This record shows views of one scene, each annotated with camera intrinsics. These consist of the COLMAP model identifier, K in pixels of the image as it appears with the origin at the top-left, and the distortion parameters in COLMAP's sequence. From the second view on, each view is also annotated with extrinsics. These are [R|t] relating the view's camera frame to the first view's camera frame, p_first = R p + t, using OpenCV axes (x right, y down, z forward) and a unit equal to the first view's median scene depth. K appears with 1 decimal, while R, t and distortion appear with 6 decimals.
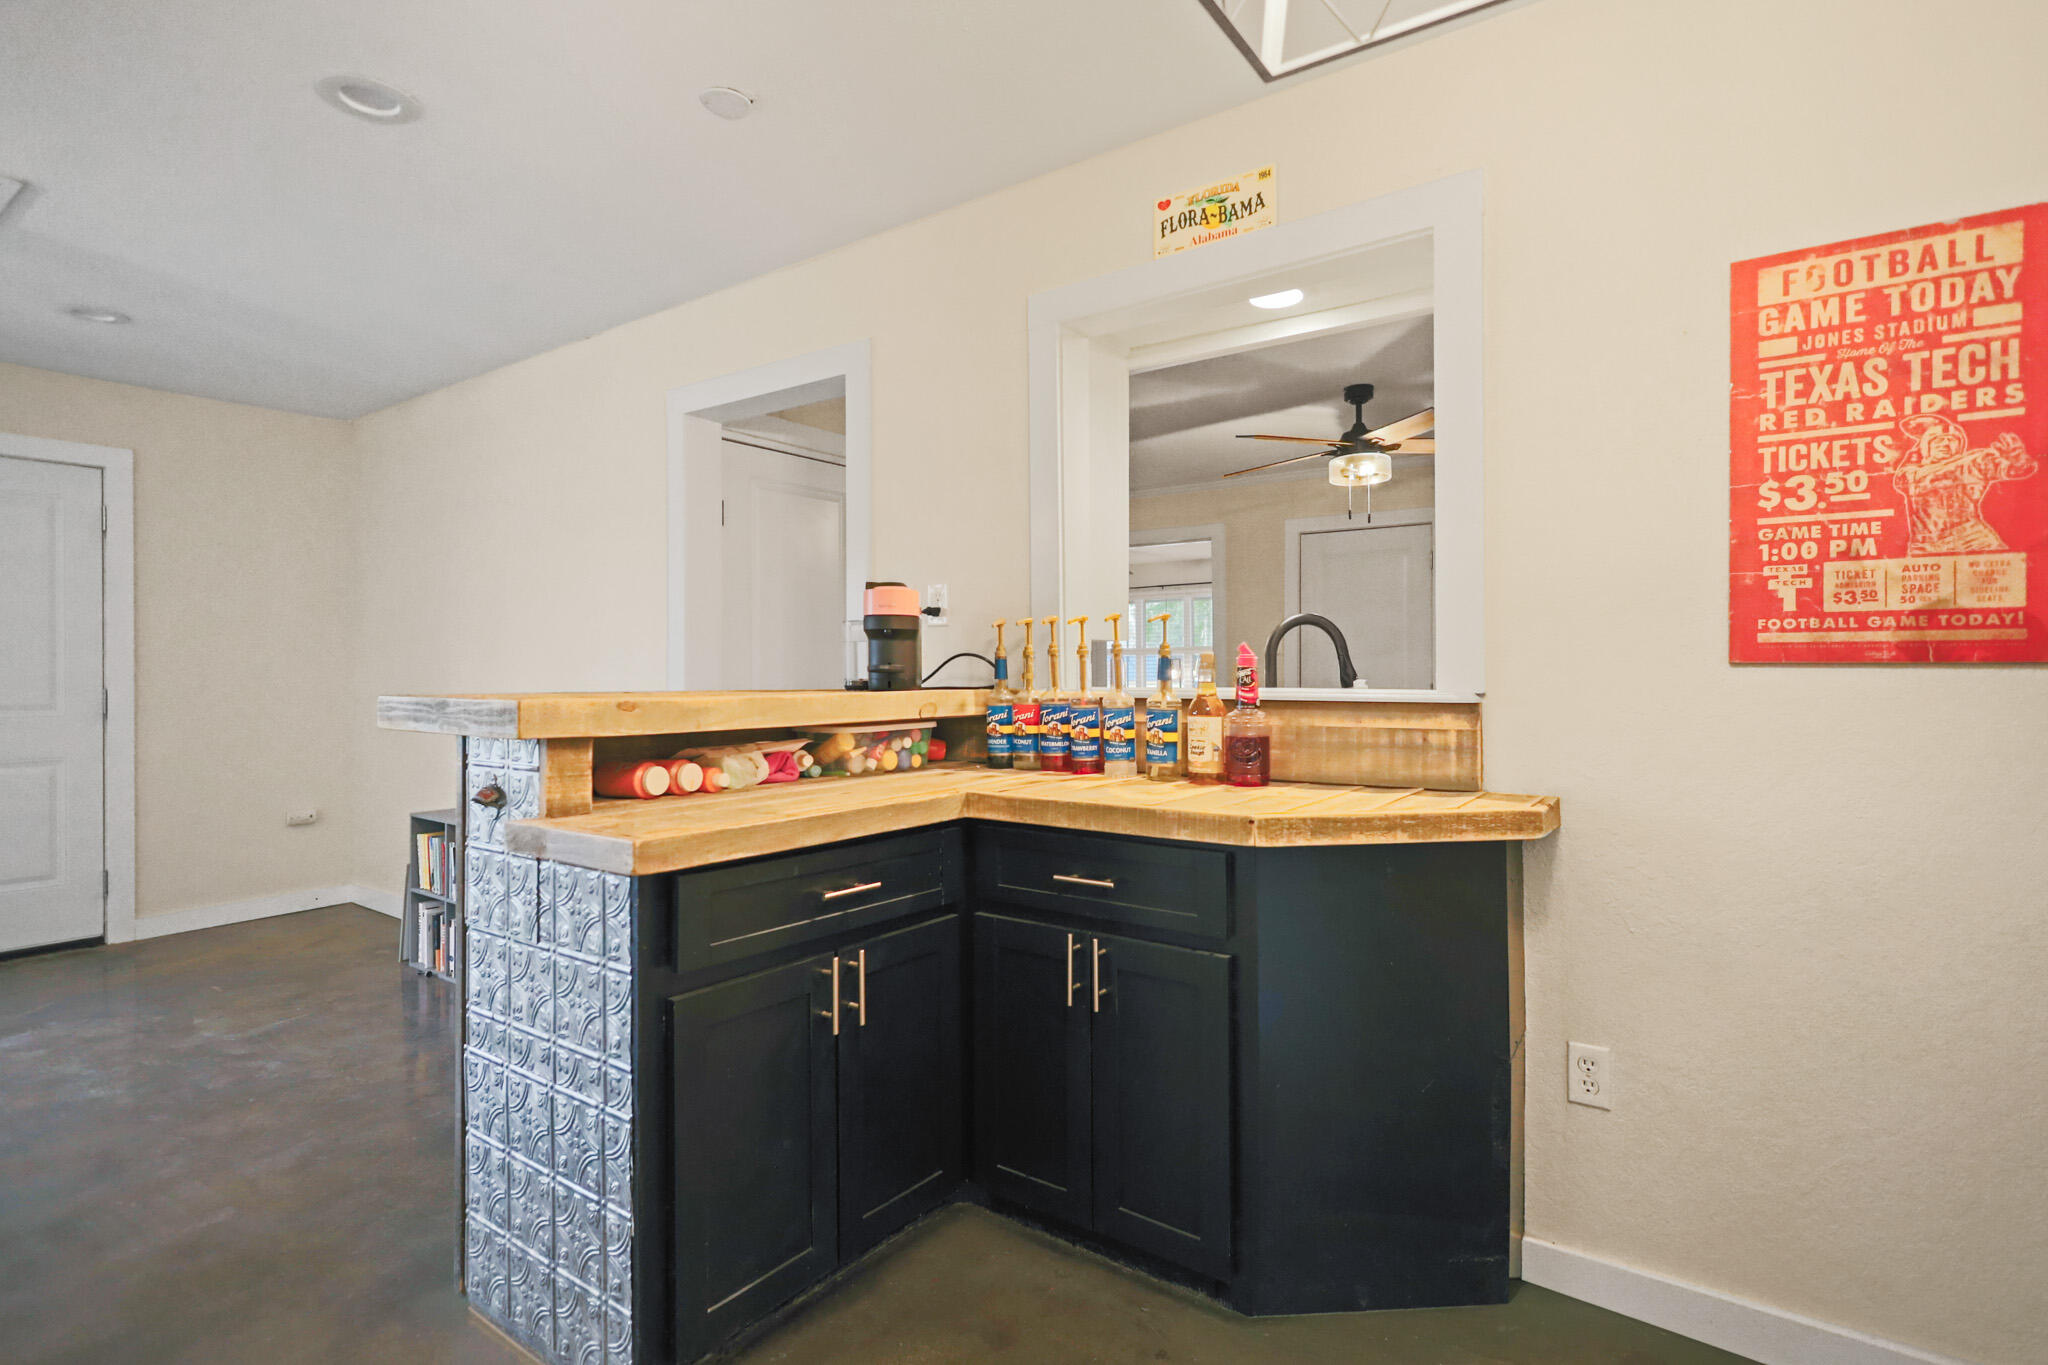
lens RADIAL K [[1010.8, 0, 1018.2], [0, 1010.8, 672.1], [0, 0, 1]] dist [-0.000450, 0.001429]
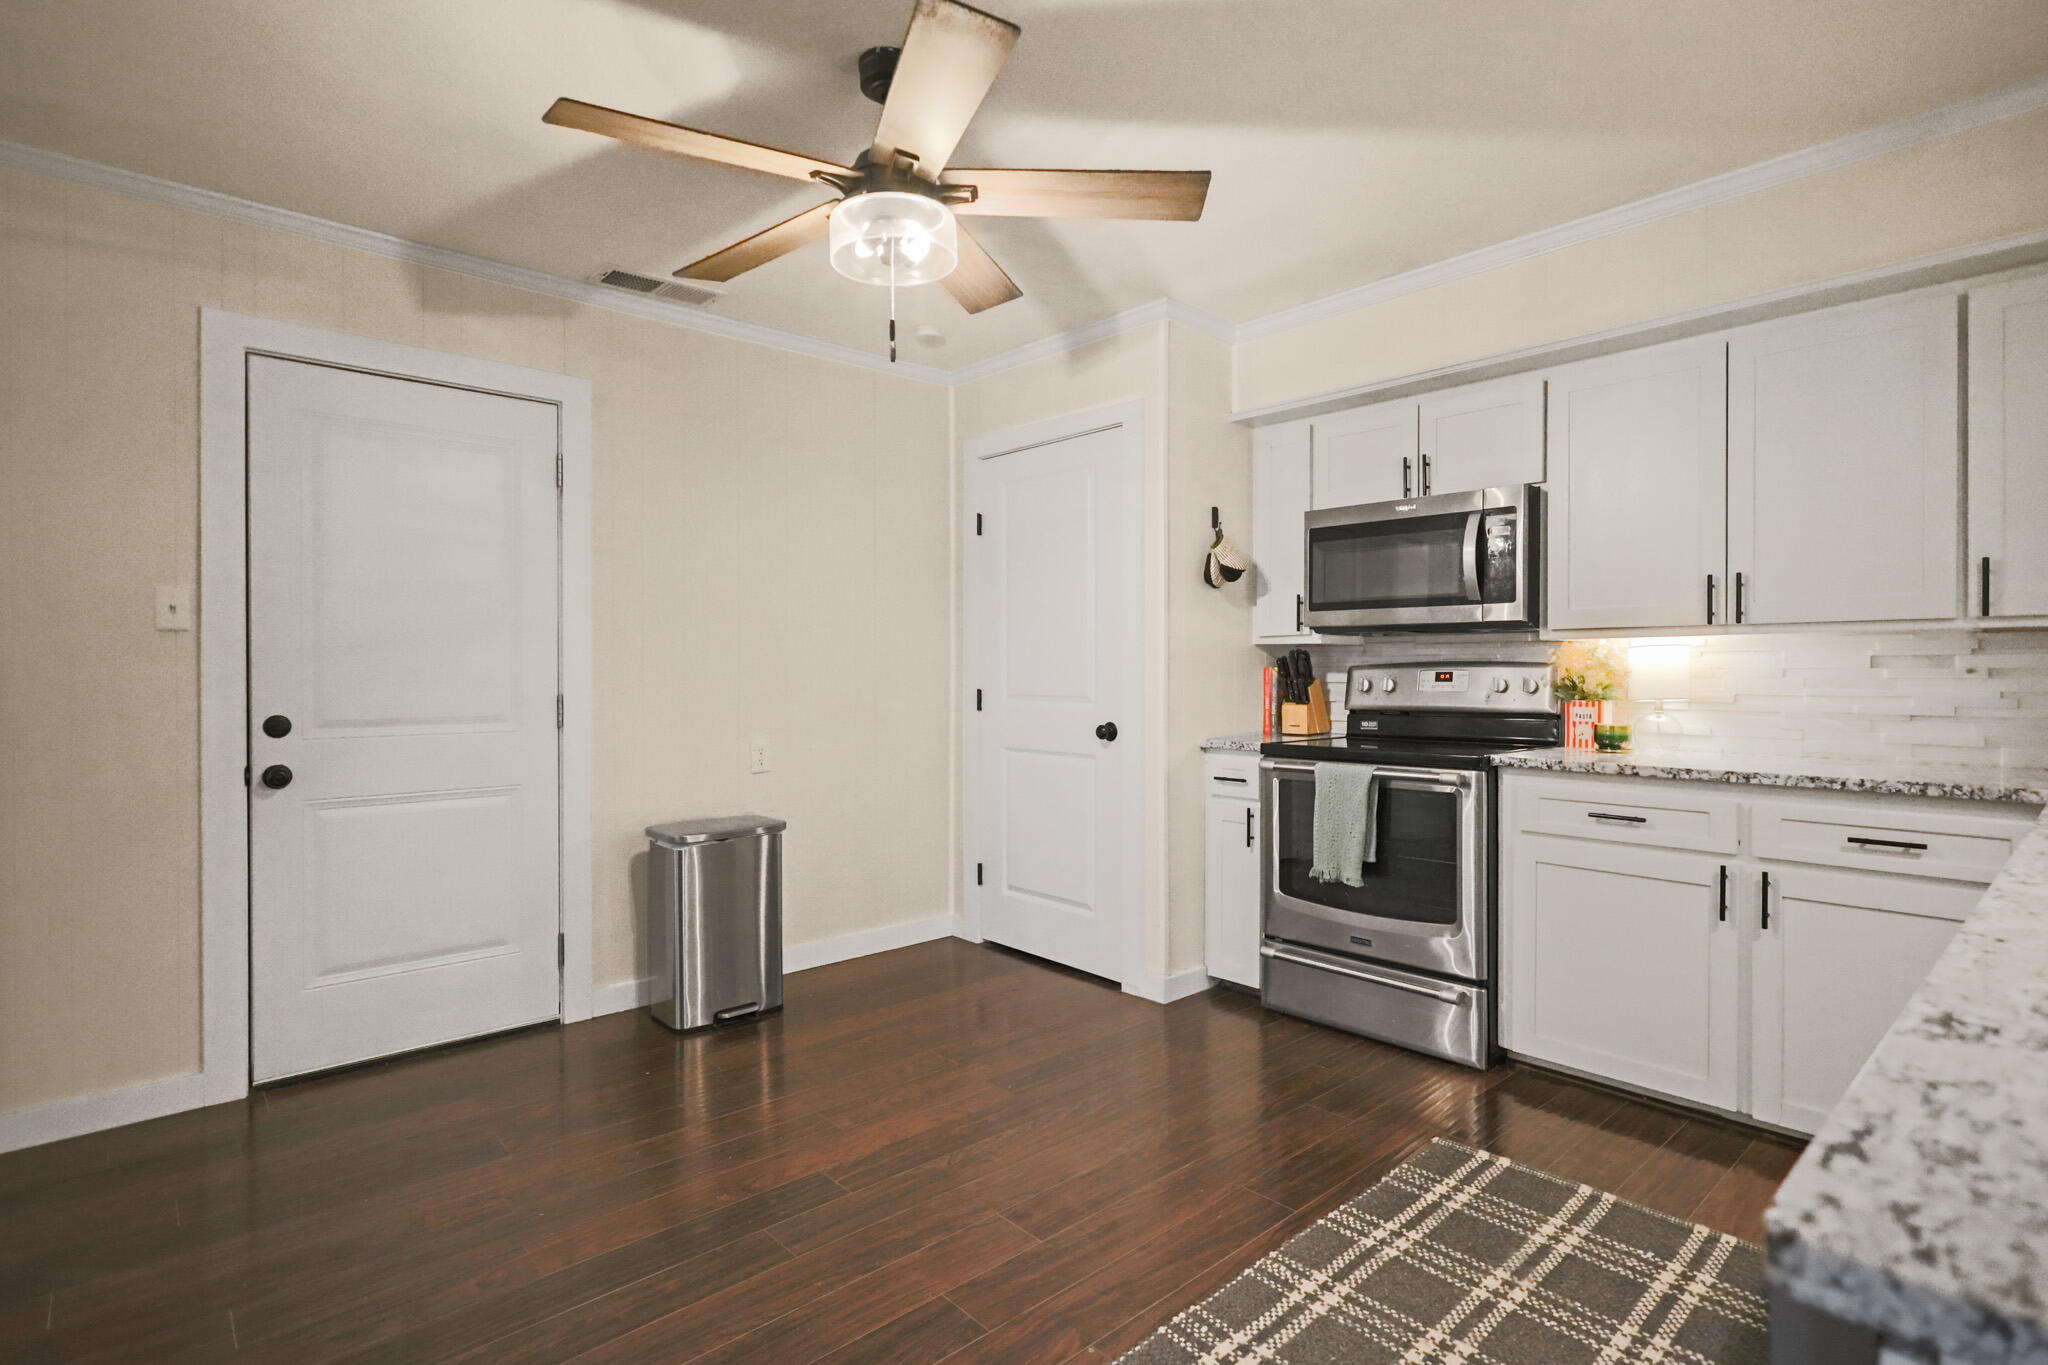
lens RADIAL K [[1010.8, 0, 1024.7], [0, 1010.8, 678.6], [0, 0, 1]] dist [-0.000450, 0.001429]
pose [[0.204589, -0.008276, 0.978813, -0.286304], [0.001022, 0.999966, 0.008241, -0.005759], [-0.978847, -0.000686, 0.204591, 2.186474]]
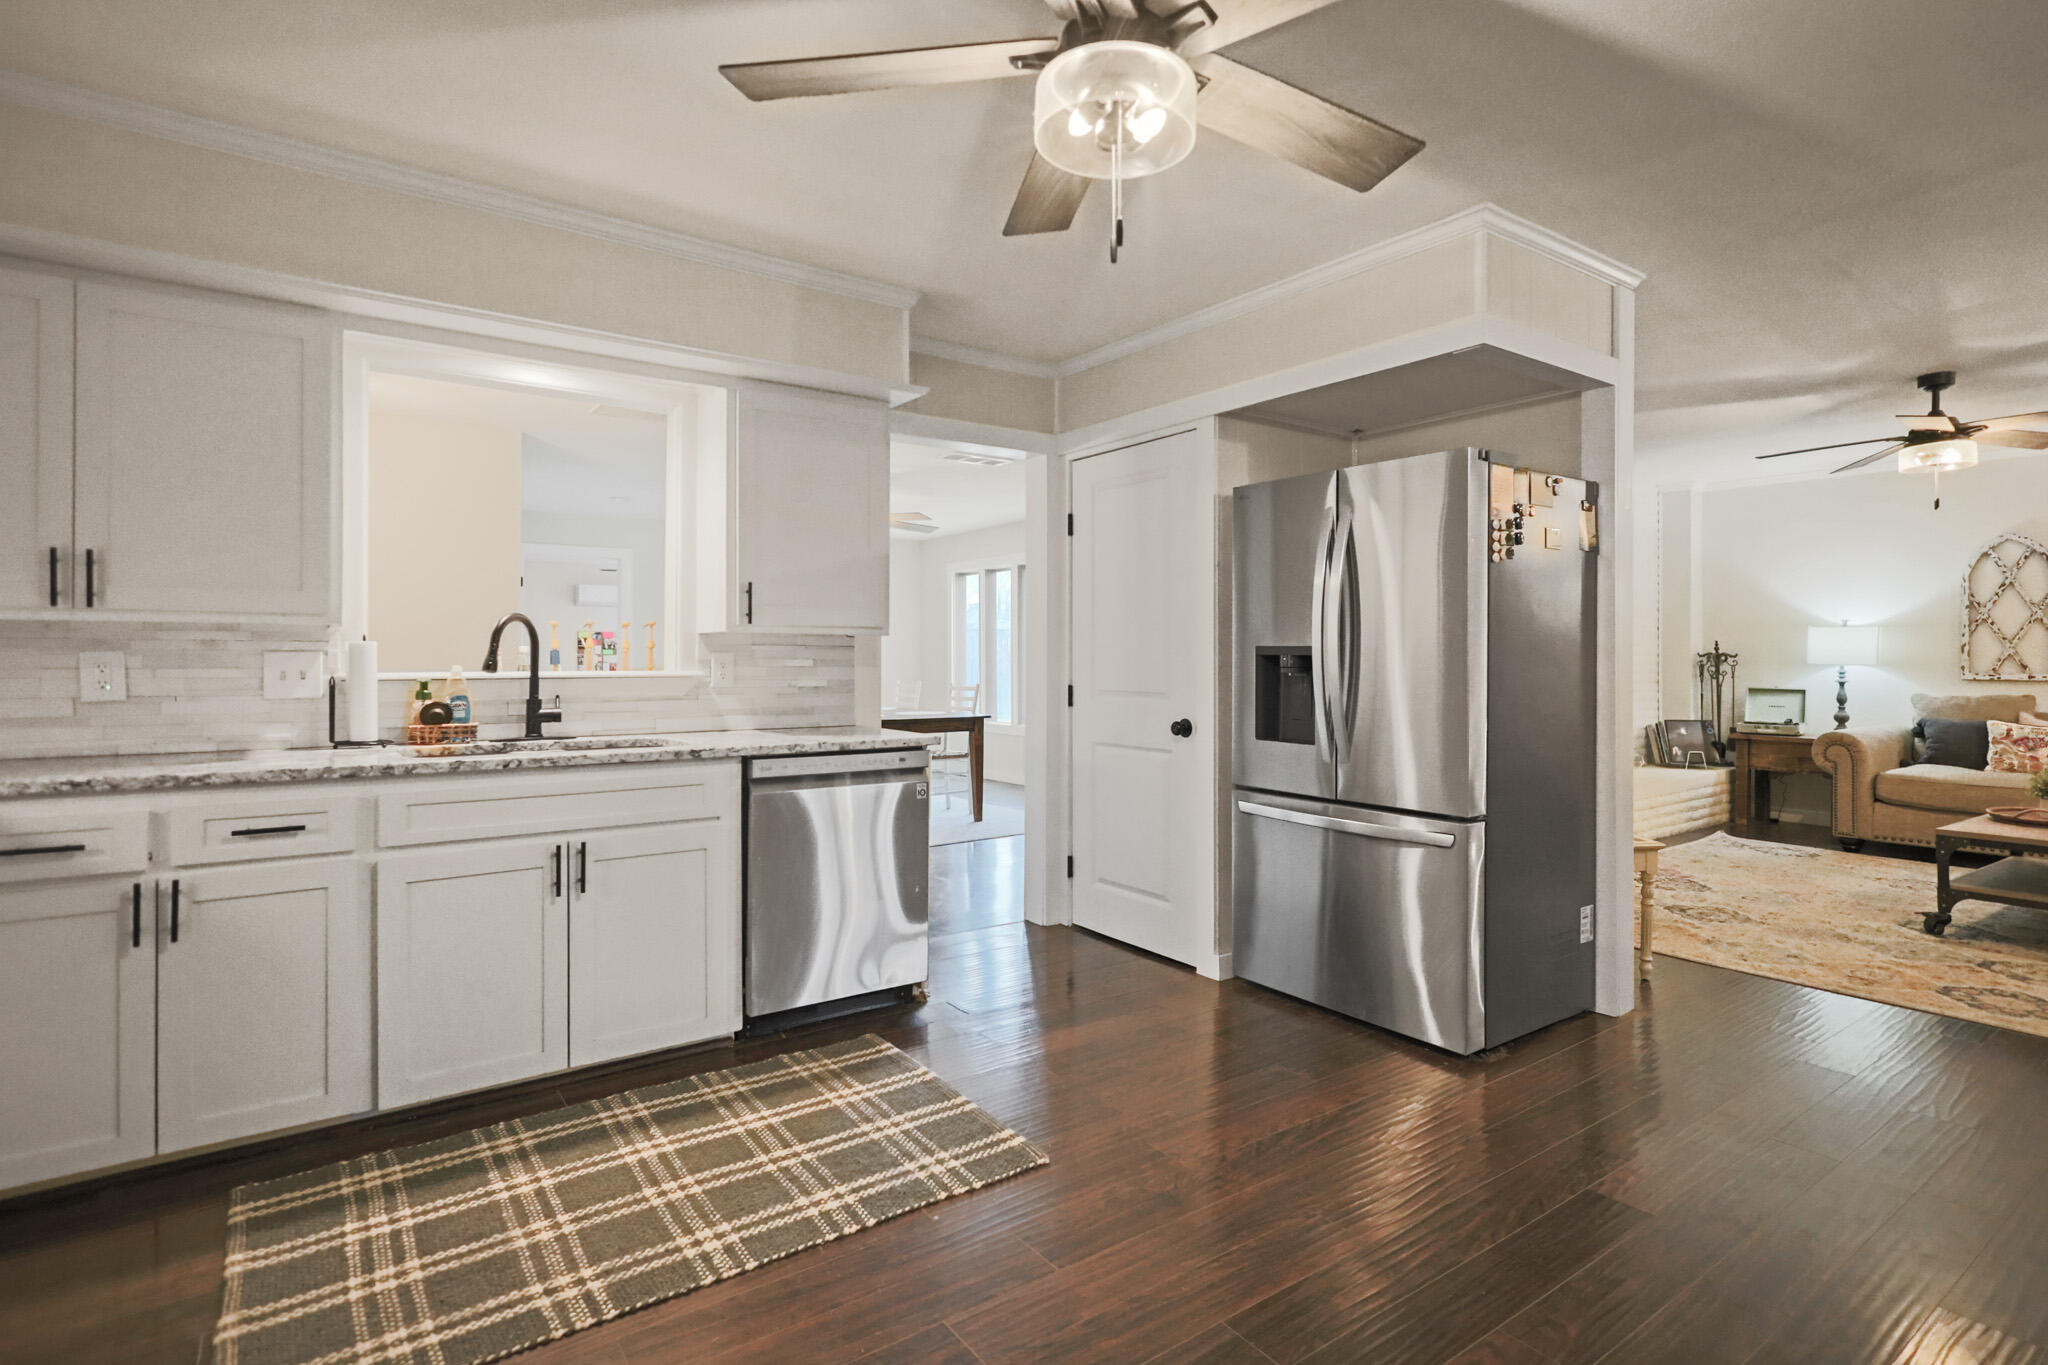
lens RADIAL K [[1010.8, 0, 1028.3], [0, 1010.8, 658.2], [0, 0, 1]] dist [-0.000450, 0.001429]
pose [[-0.310477, 0.002025, -0.950579, 1.798963], [0.001743, 0.999997, 0.001561, -0.009812], [0.950579, -0.001173, -0.310480, 2.804089]]
